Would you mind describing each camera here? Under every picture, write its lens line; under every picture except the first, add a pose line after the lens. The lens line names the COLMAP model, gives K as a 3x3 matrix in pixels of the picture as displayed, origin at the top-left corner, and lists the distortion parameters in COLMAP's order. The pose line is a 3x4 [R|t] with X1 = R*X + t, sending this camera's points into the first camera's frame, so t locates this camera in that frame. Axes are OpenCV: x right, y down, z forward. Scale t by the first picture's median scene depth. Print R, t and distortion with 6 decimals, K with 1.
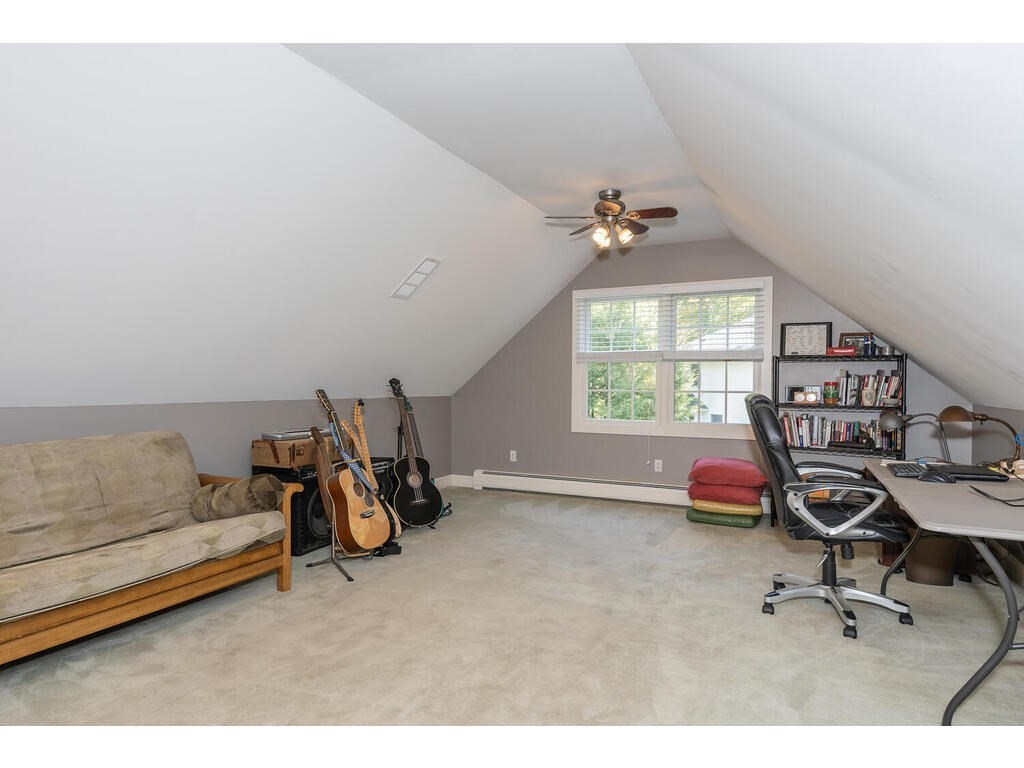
lens RADIAL K [[578.2, 0, 512.0], [0, 578.2, 384.0], [0, 0, 1]] dist [-0.022162, -0.000384]
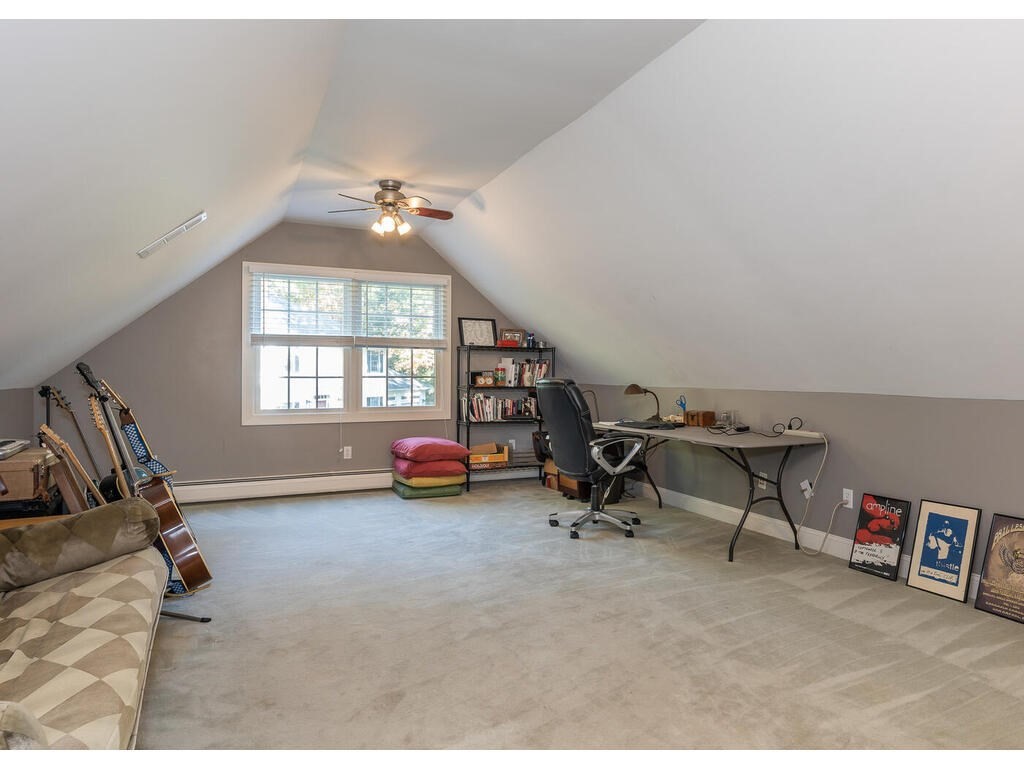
lens RADIAL K [[666.6, 0, 511.4], [0, 666.6, 370.6], [0, 0, 1]] dist [0.000332, -0.000204]
pose [[0.629559, -0.002503, 0.776949, -0.538494], [0.000522, 0.999996, 0.002798, -0.001805], [-0.776953, -0.001356, 0.629558, 0.075584]]
